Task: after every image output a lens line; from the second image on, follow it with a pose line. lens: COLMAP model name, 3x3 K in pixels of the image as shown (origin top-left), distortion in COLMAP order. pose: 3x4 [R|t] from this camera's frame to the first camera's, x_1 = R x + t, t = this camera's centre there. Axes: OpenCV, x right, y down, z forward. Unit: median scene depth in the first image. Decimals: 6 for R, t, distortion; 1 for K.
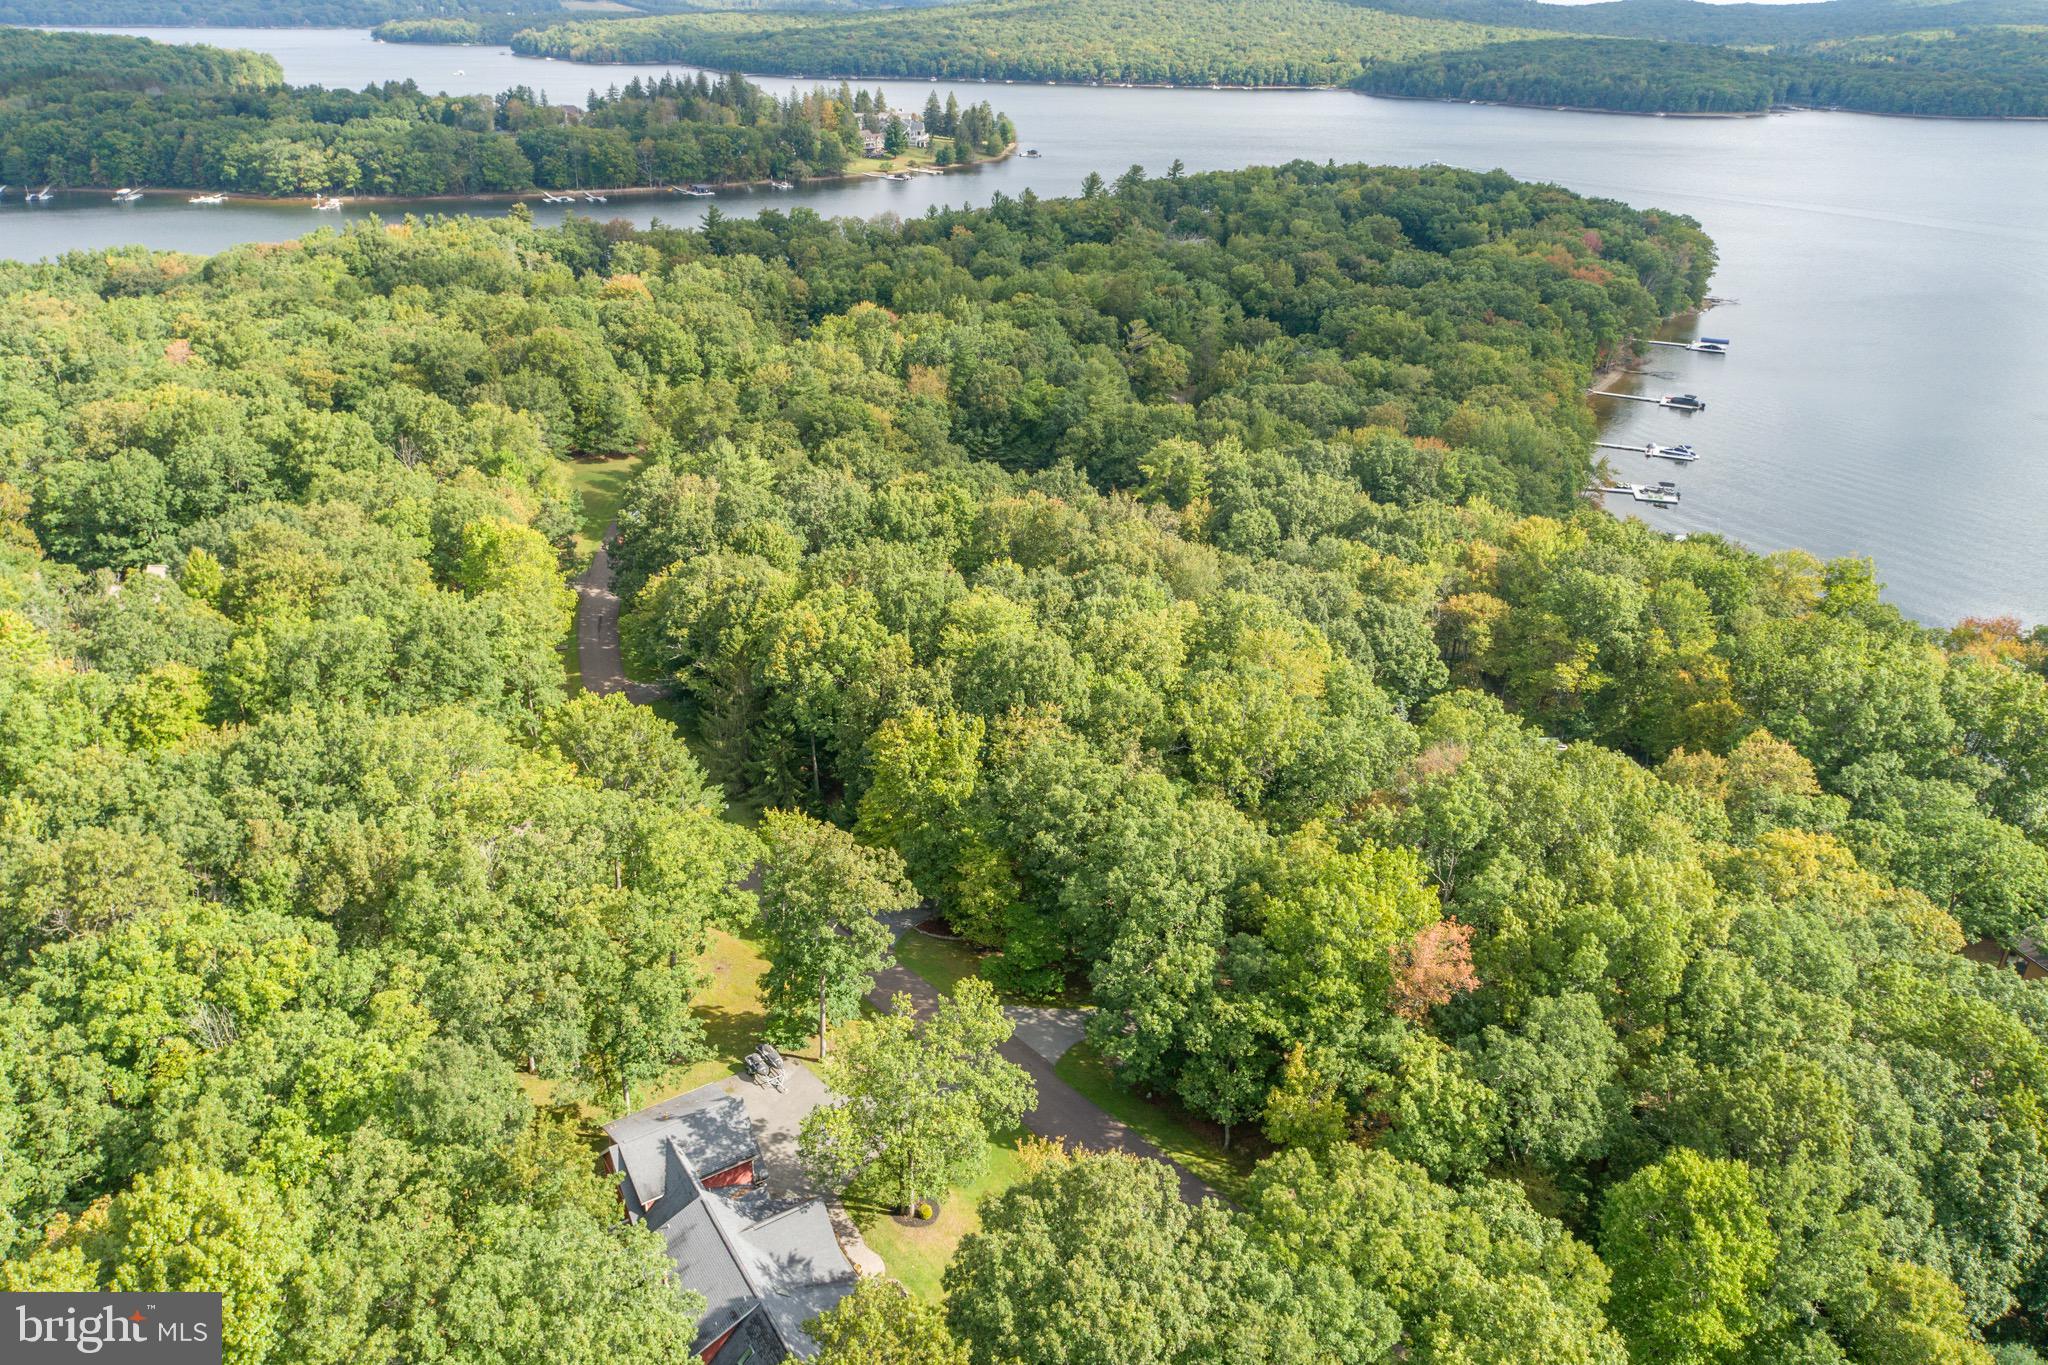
lens RADIAL K [[1412.6, 0, 1024.0], [0, 1412.6, 682.5], [0, 0, 1]] dist [-0.006263, 0.019519]
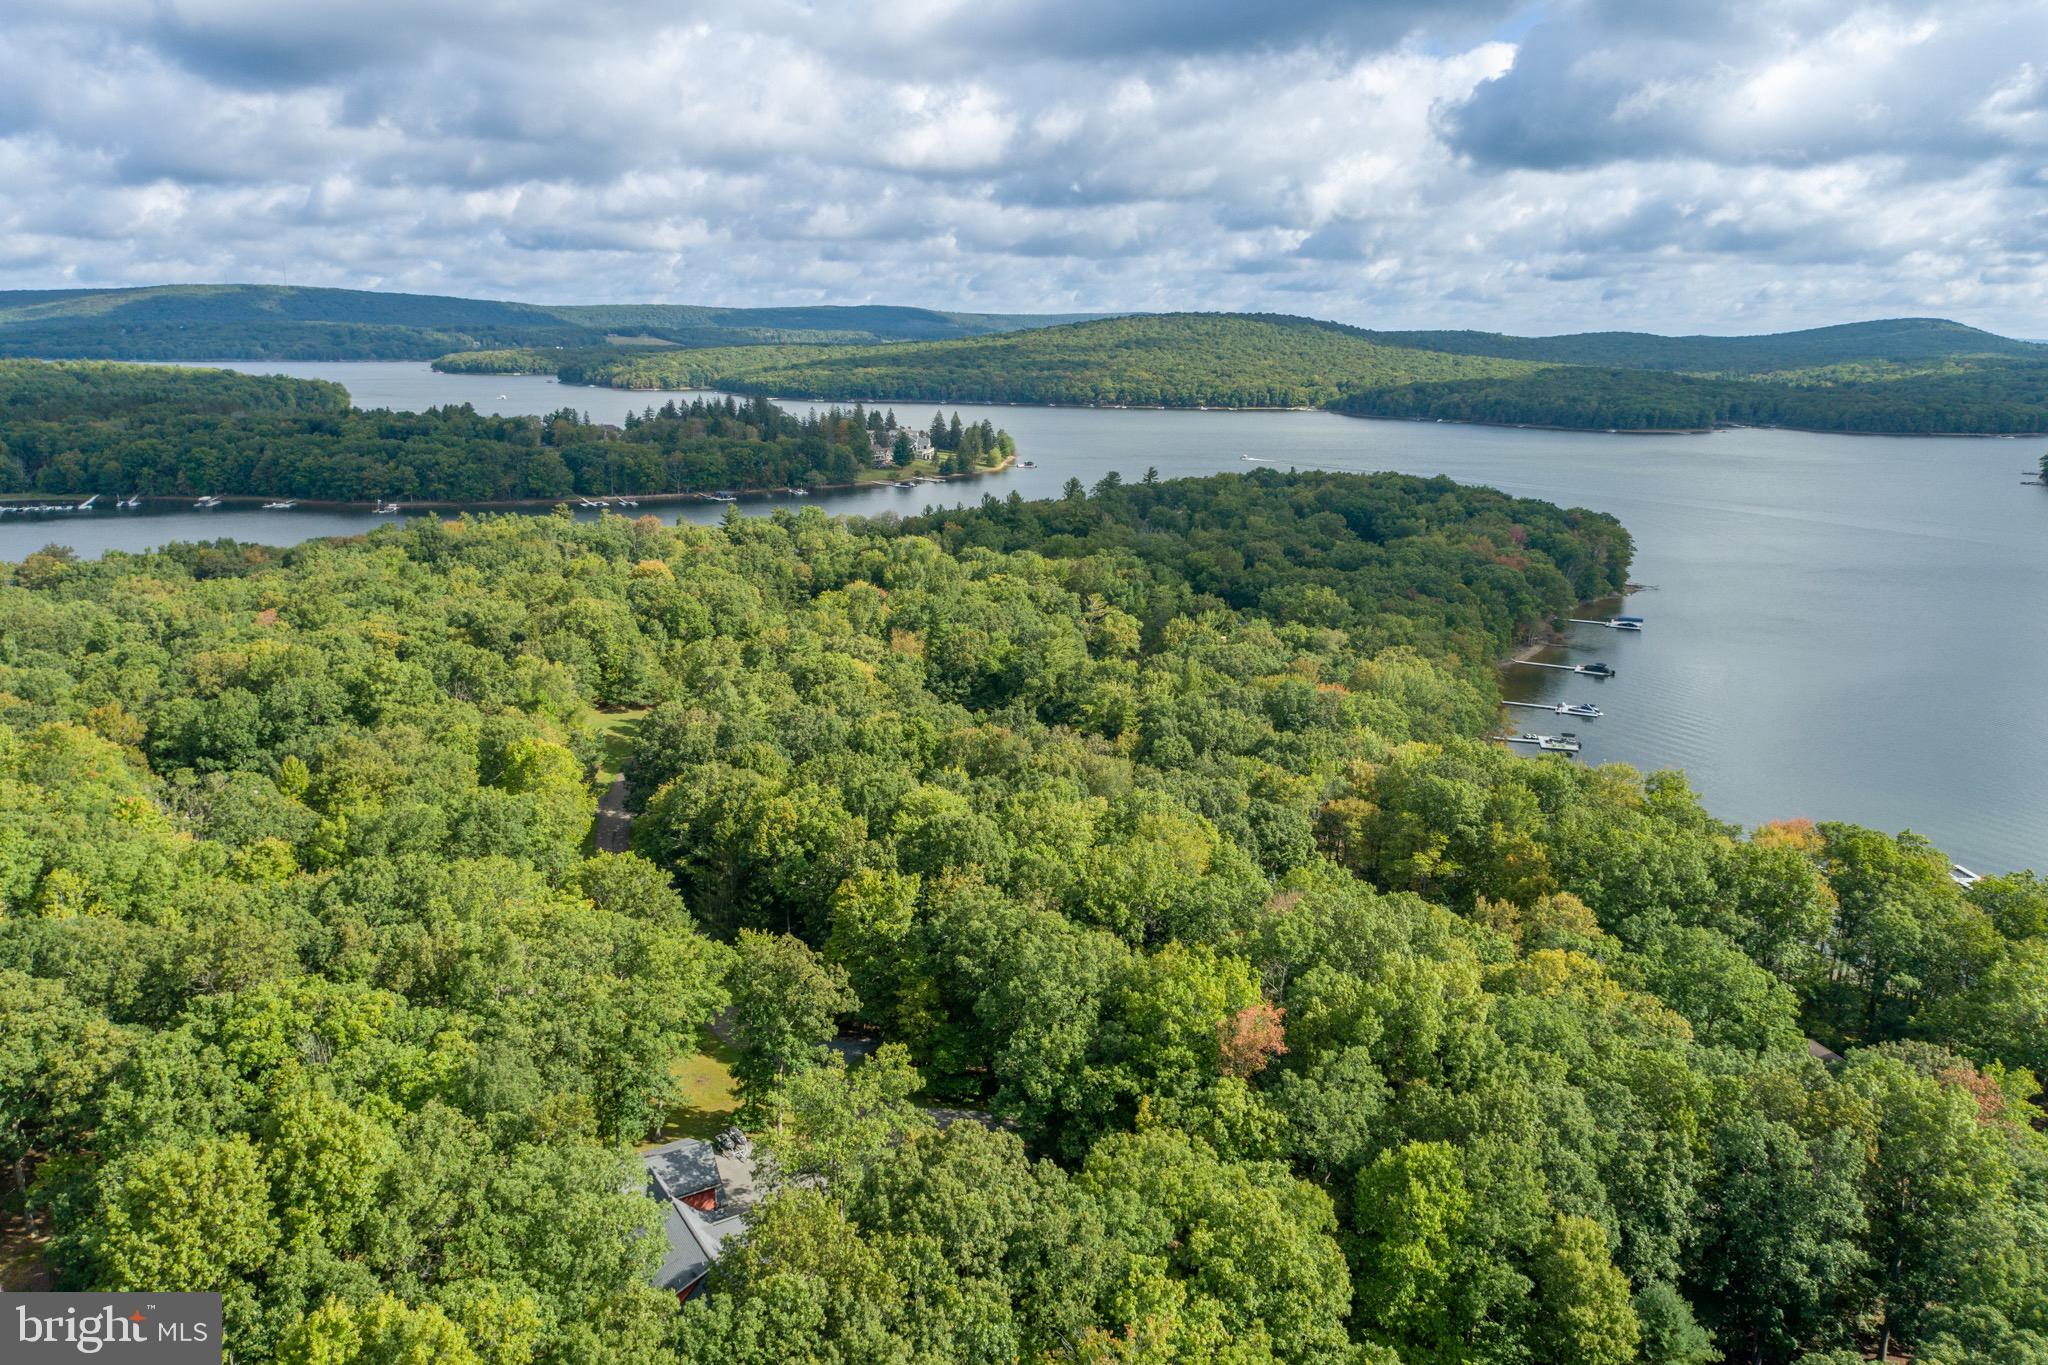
lens RADIAL K [[1412.6, 0, 1024.0], [0, 1412.6, 682.5], [0, 0, 1]] dist [-0.006263, 0.019519]
pose [[0.999973, -0.001429, -0.007142, 0.047197], [-0.000078, 0.978422, -0.206616, 0.077622], [0.007283, 0.206611, 0.978396, -0.166825]]
